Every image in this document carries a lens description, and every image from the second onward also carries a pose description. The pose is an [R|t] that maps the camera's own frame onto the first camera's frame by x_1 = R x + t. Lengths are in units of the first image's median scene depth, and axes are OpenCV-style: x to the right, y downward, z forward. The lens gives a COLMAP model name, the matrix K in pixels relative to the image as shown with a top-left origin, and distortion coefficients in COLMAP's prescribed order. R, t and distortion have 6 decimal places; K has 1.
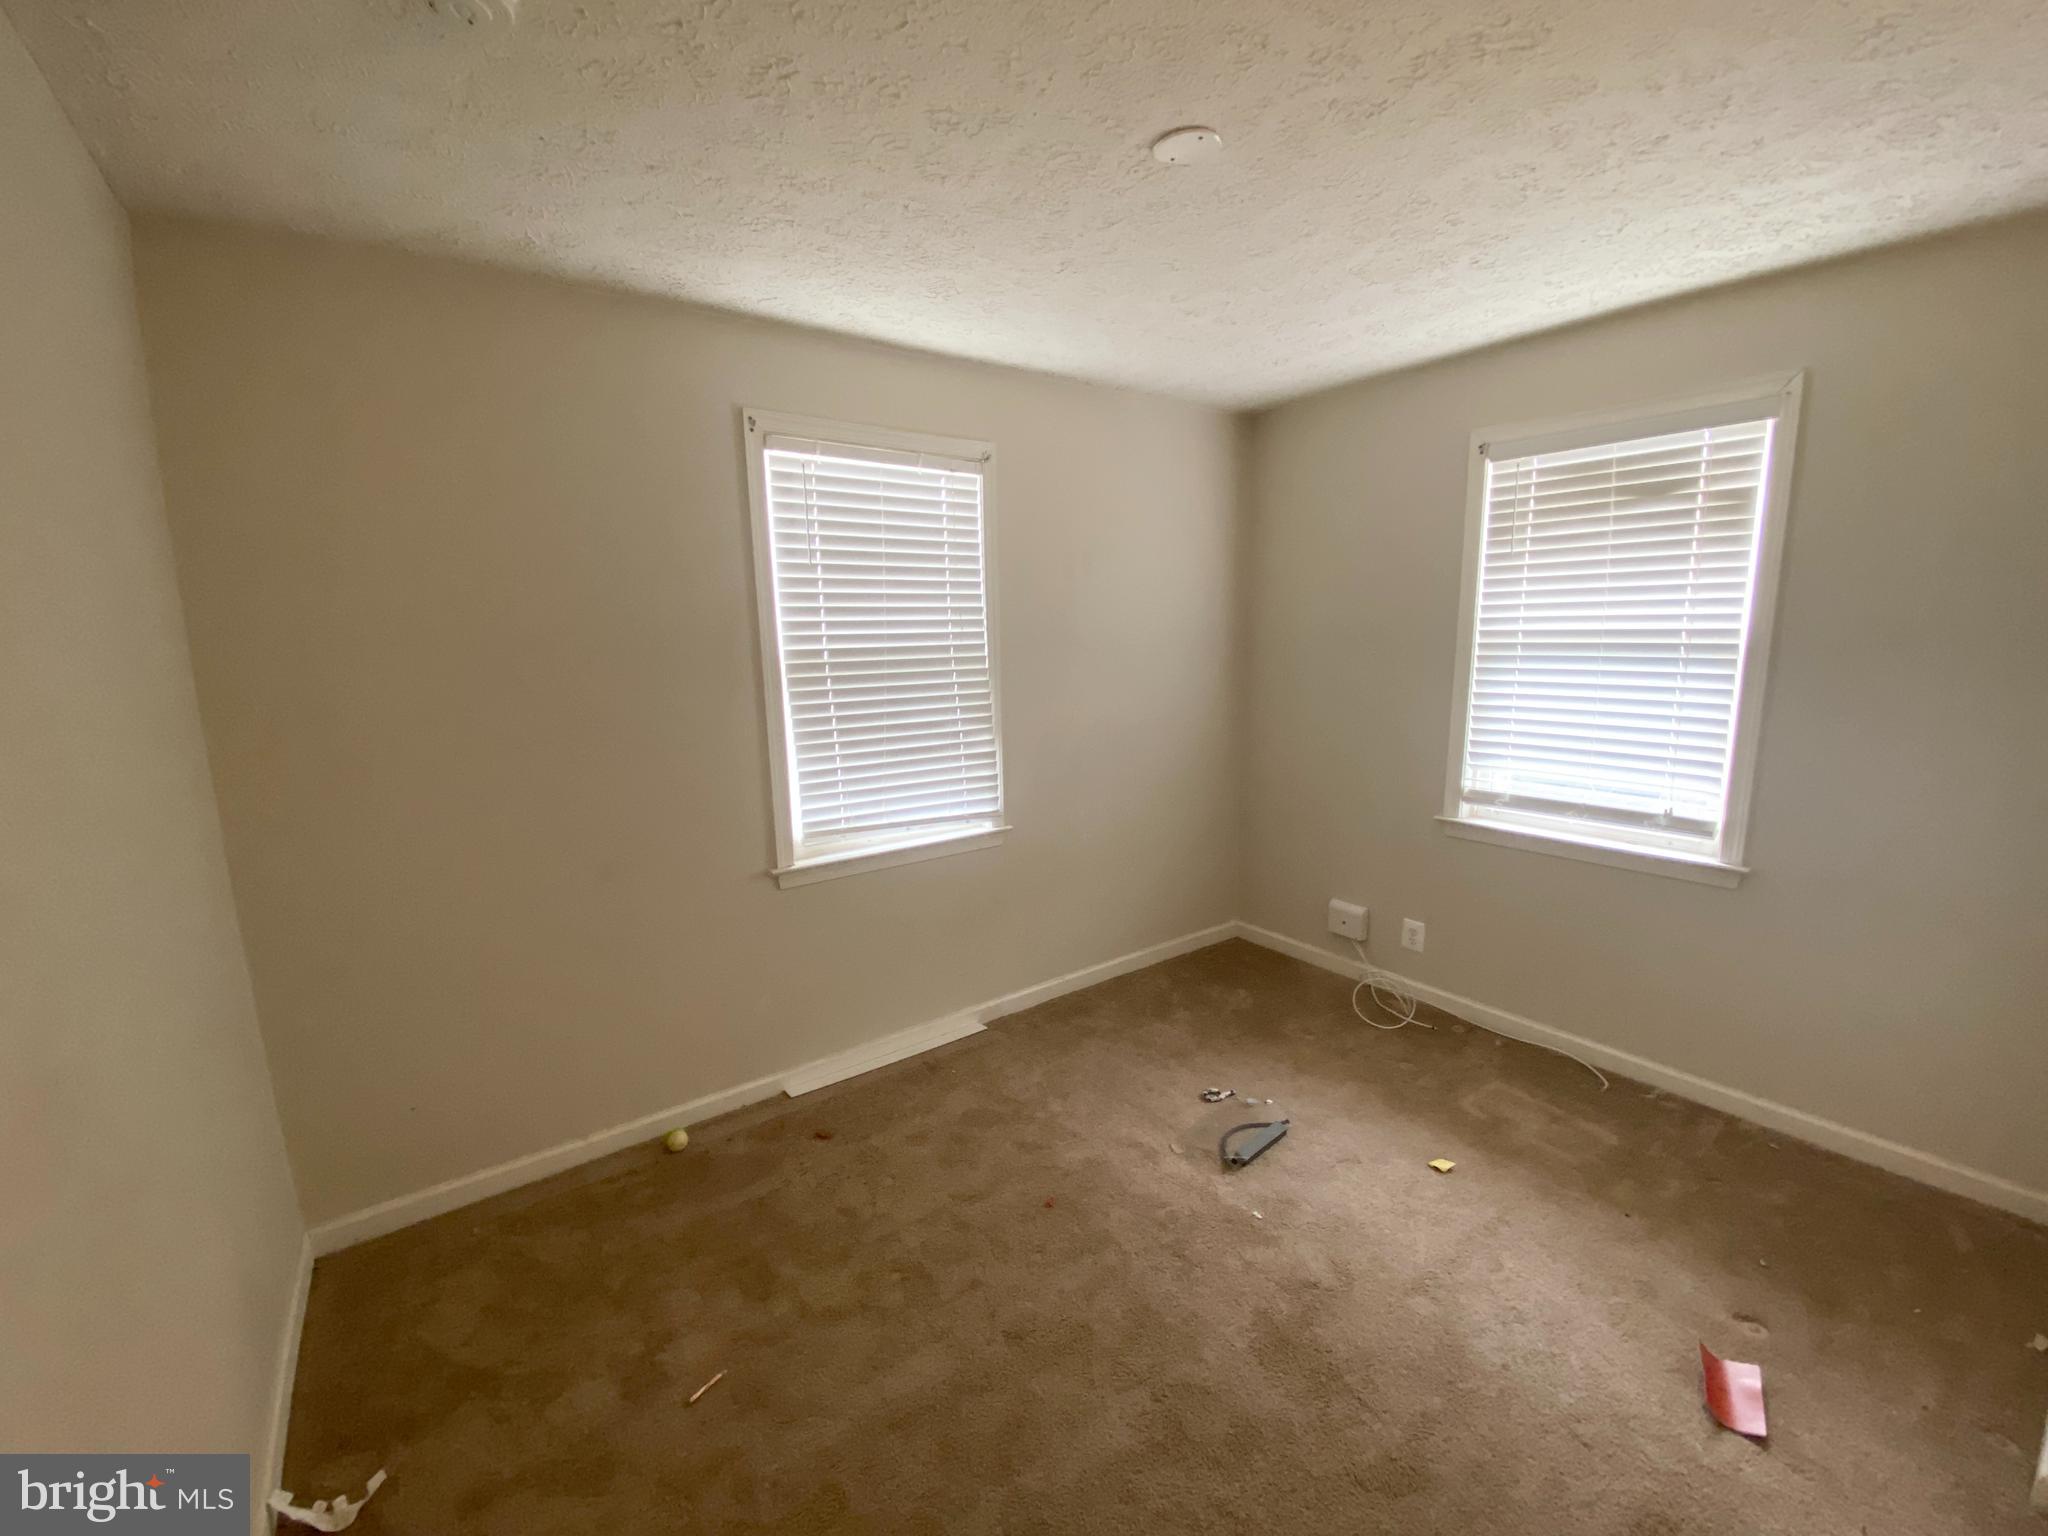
lens RADIAL K [[842.9, 0, 1014.0], [0, 842.9, 769.7], [0, 0, 1]] dist [-0.000838, -0.010799]
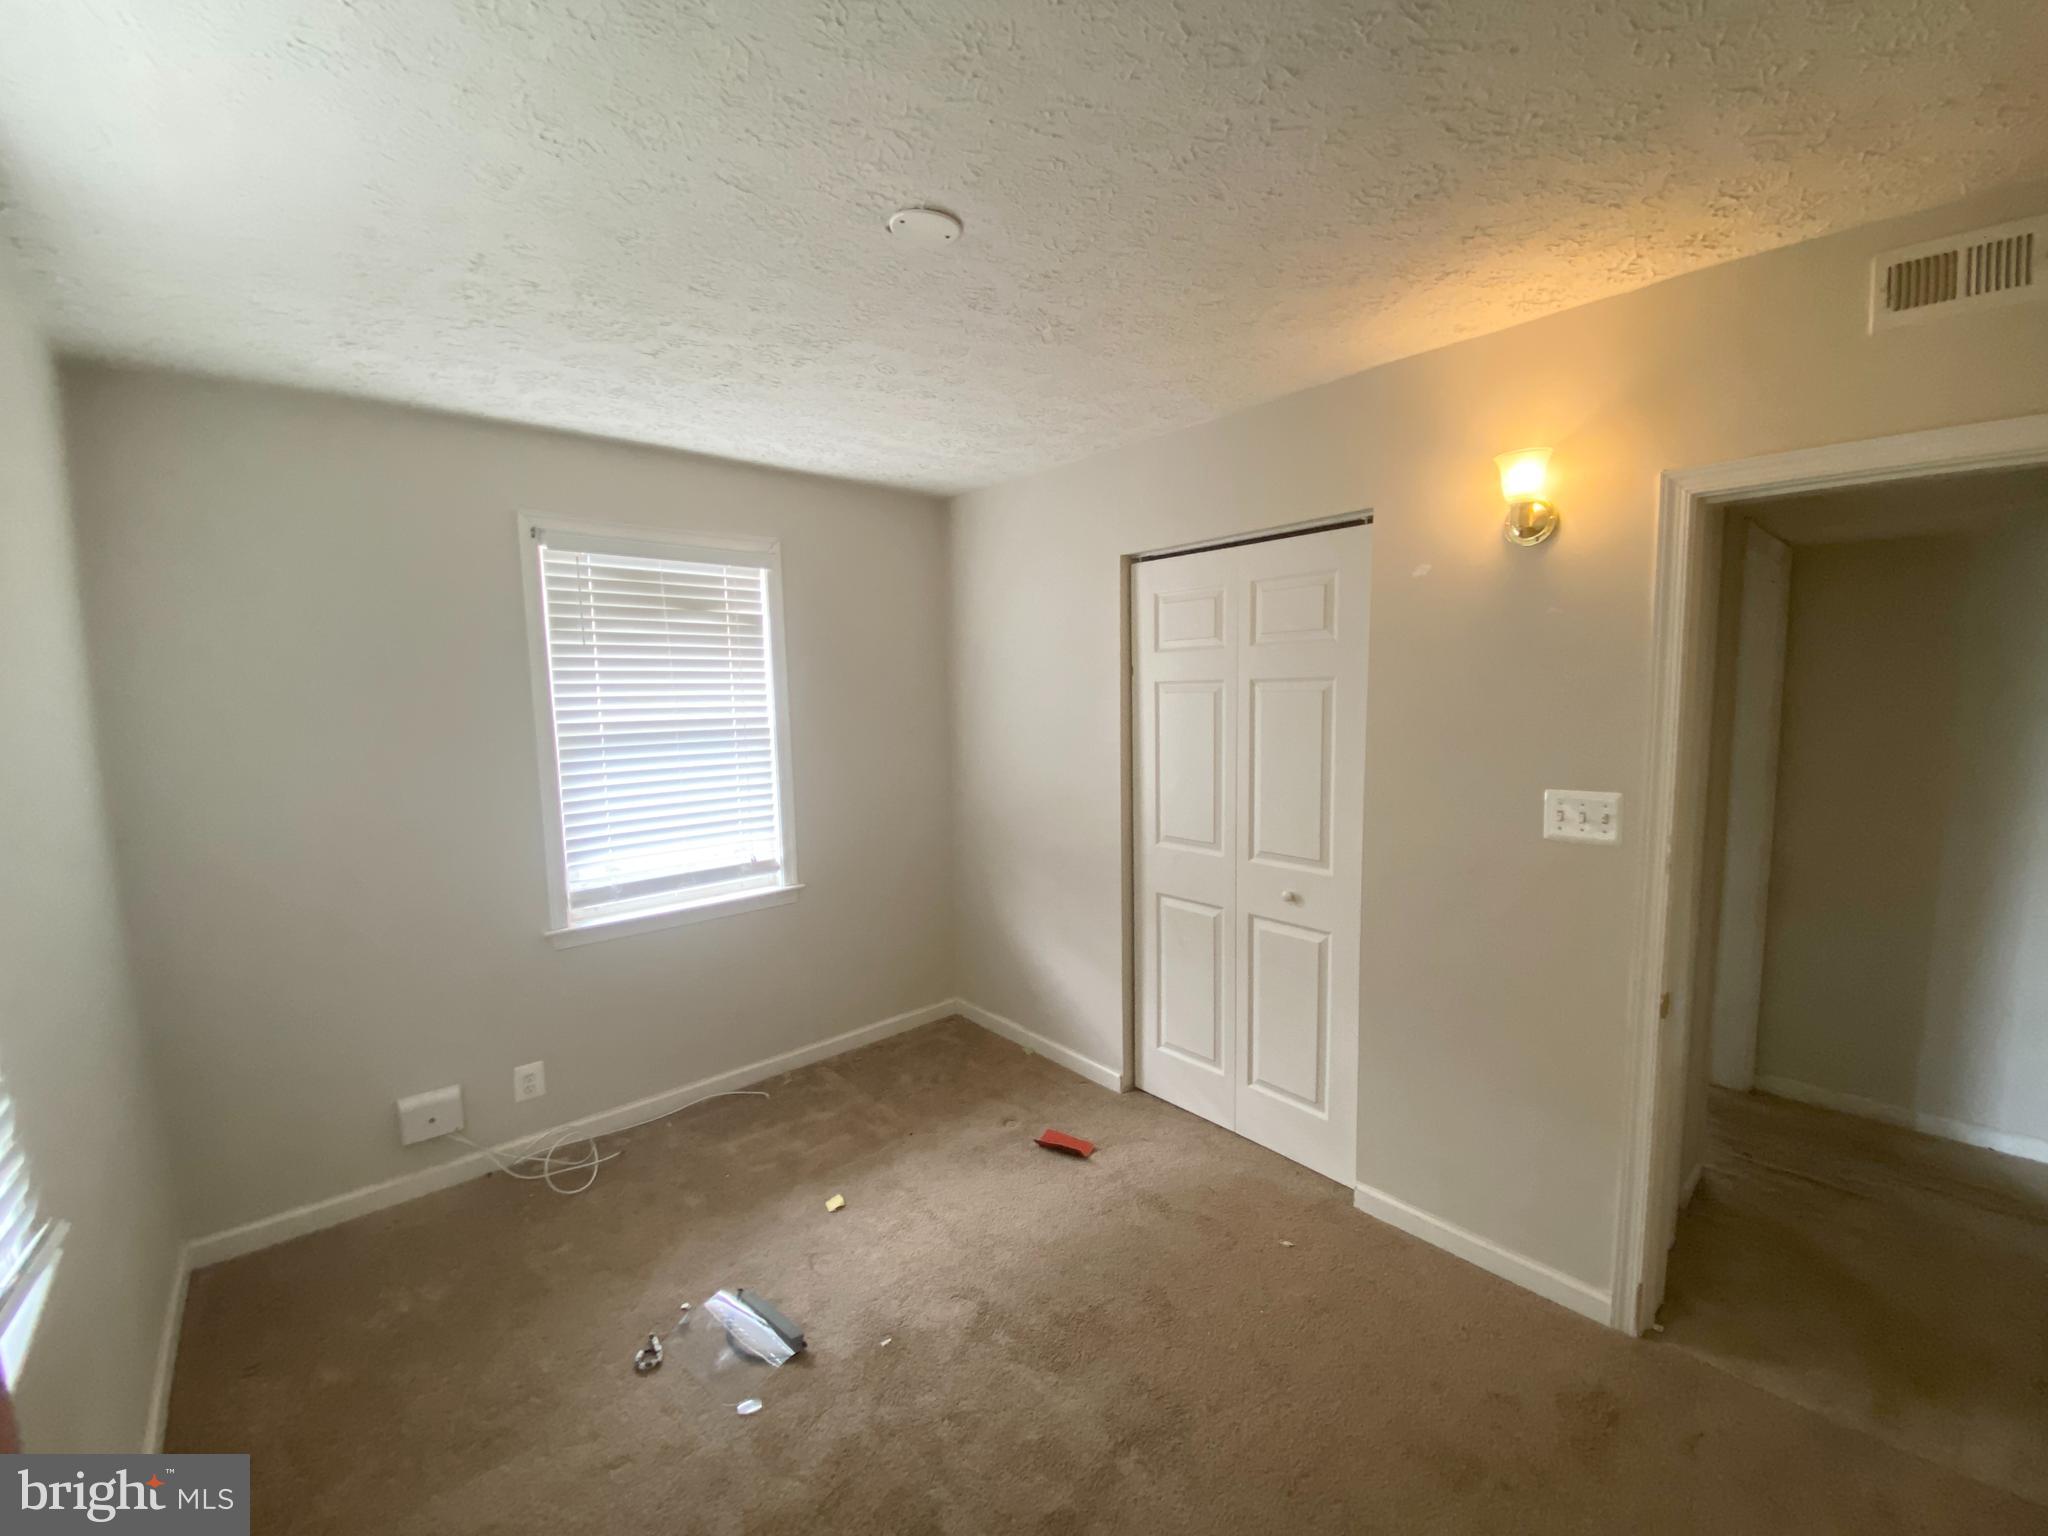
lens RADIAL K [[842.9, 0, 1014.0], [0, 842.9, 769.7], [0, 0, 1]] dist [-0.000838, -0.010799]
pose [[-0.116496, -0.077067, 0.990197, -0.480066], [0.183698, 0.978112, 0.097738, -0.125469], [-0.976055, 0.193283, -0.099789, 0.665075]]
